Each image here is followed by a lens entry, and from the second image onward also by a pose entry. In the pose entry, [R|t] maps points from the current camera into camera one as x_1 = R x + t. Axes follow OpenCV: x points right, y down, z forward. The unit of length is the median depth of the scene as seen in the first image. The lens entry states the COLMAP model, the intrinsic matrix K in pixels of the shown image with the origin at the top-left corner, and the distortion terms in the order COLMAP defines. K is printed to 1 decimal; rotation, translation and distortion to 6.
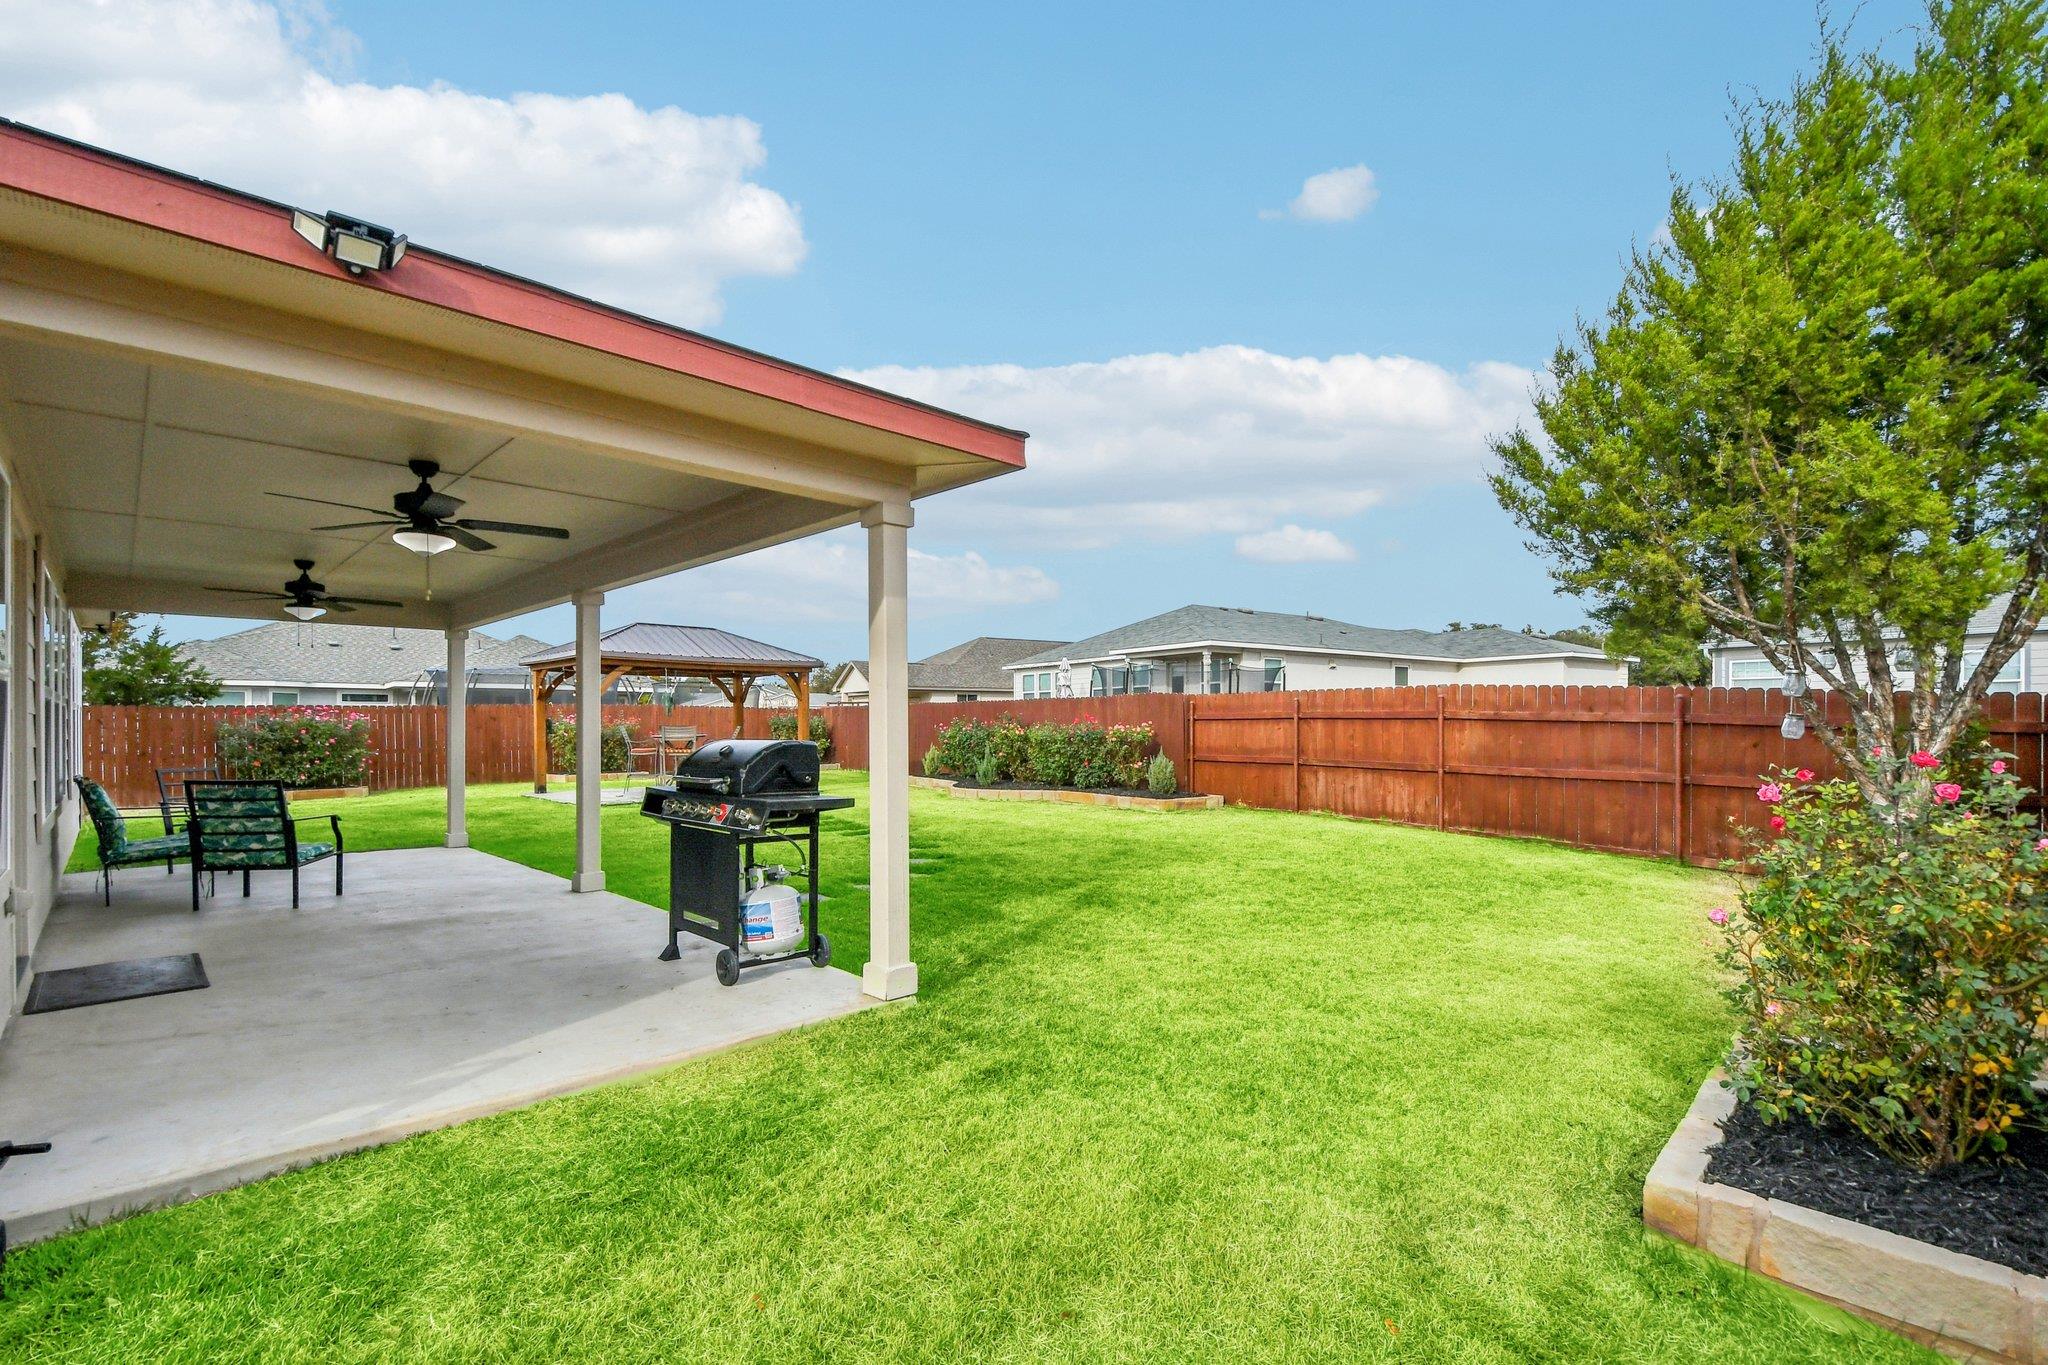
lens RADIAL K [[908.7, 0, 1024.4], [0, 908.7, 719.9], [0, 0, 1]] dist [0.000487, -0.000887]
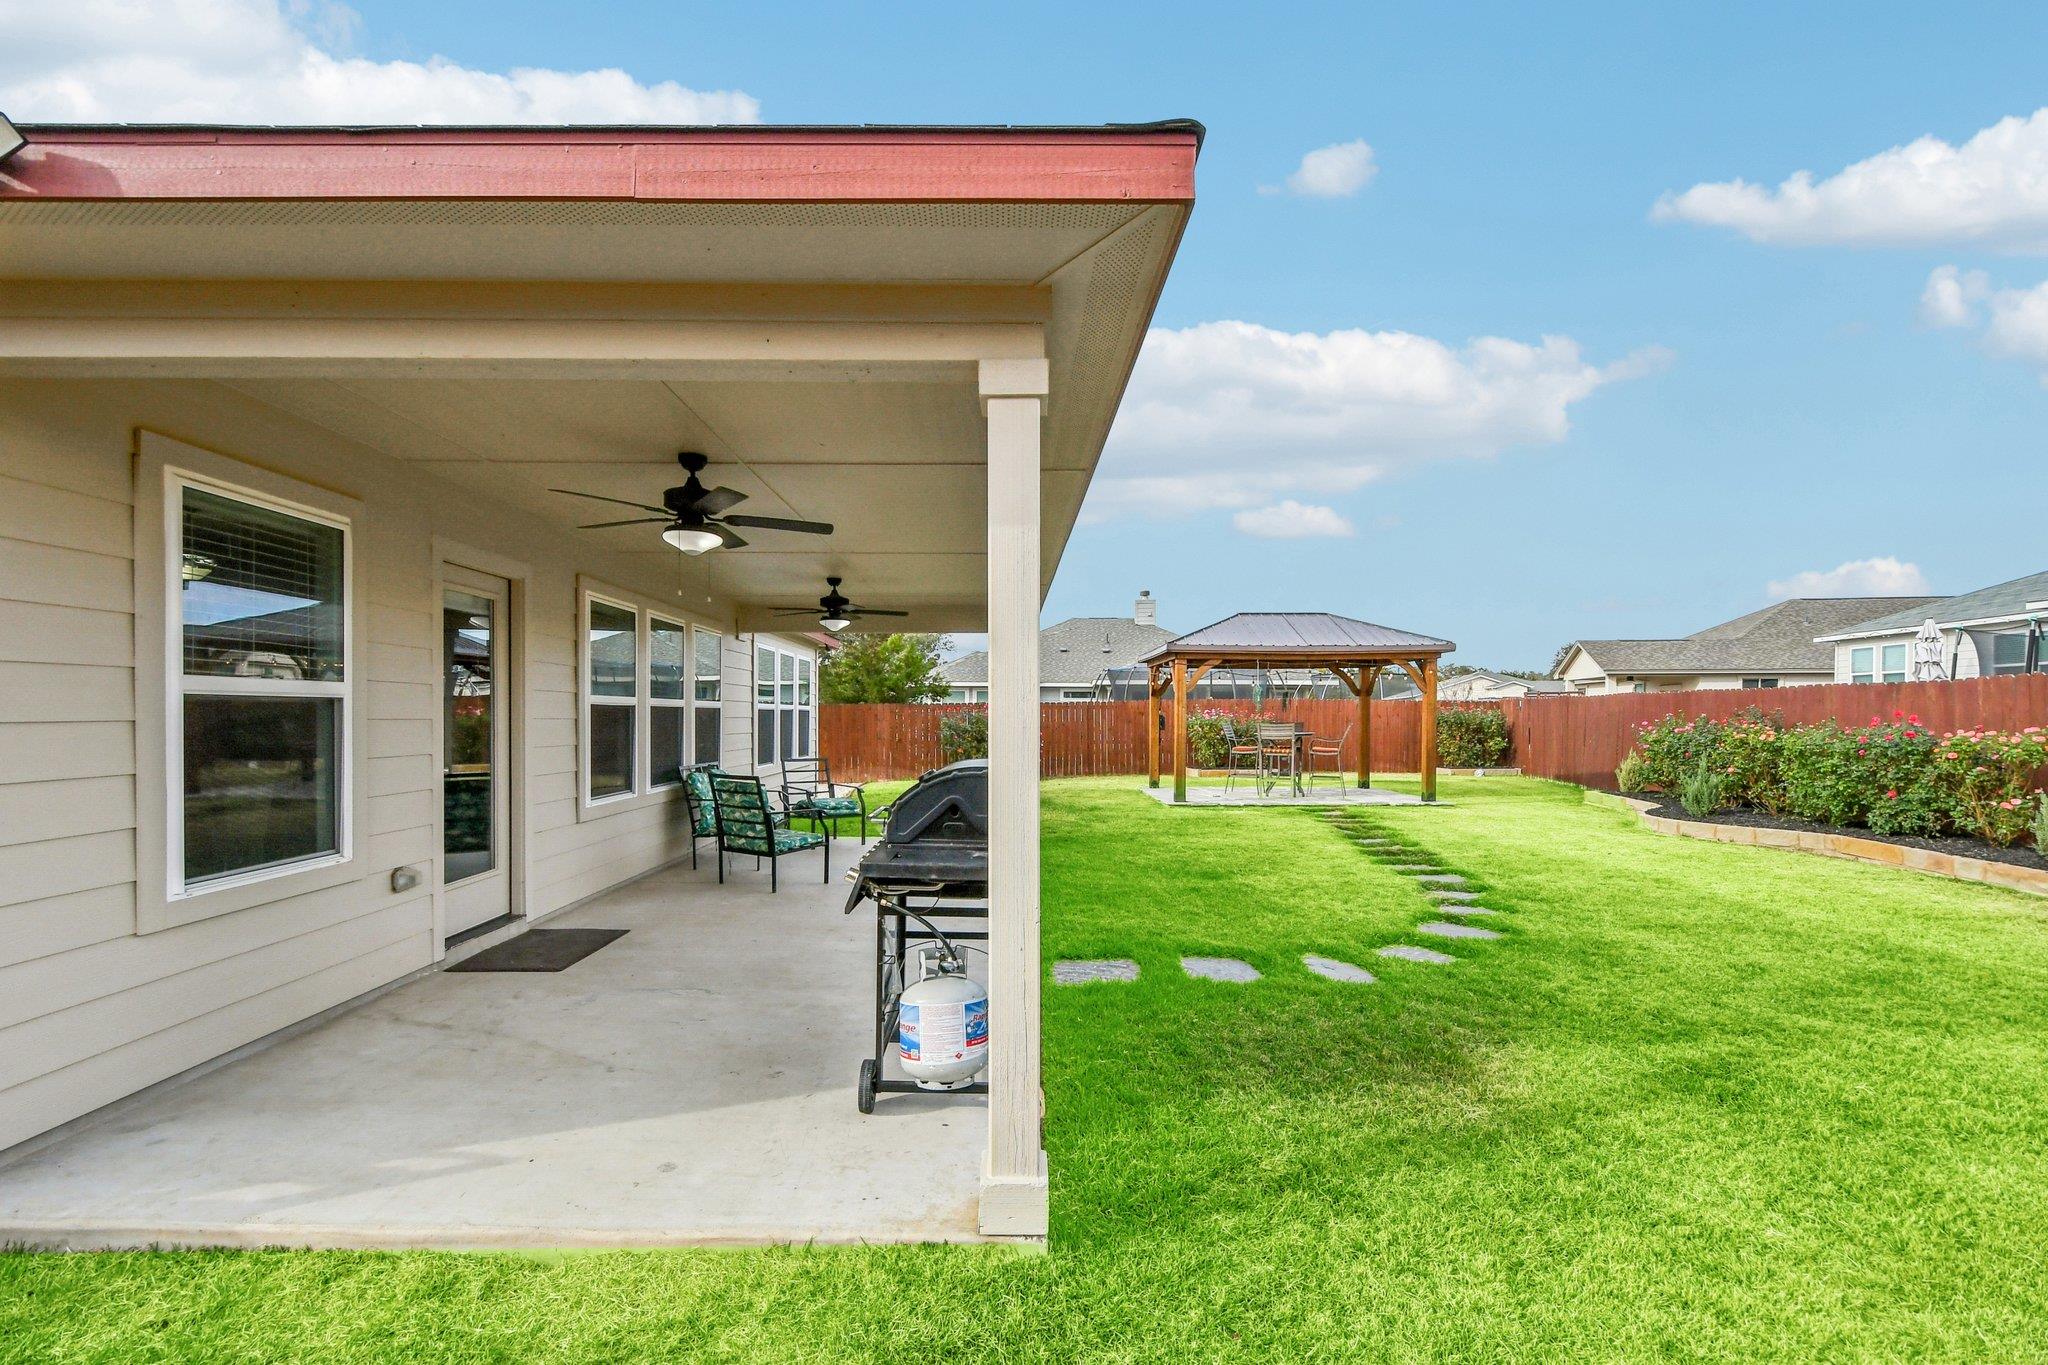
lens RADIAL K [[908.7, 0, 1024.4], [0, 908.7, 719.9], [0, 0, 1]] dist [0.000487, -0.000887]
pose [[0.714753, 0.008309, -0.699328, 0.076013], [-0.000994, 0.999940, 0.010864, -0.006263], [0.699376, -0.007070, 0.714719, 0.174643]]
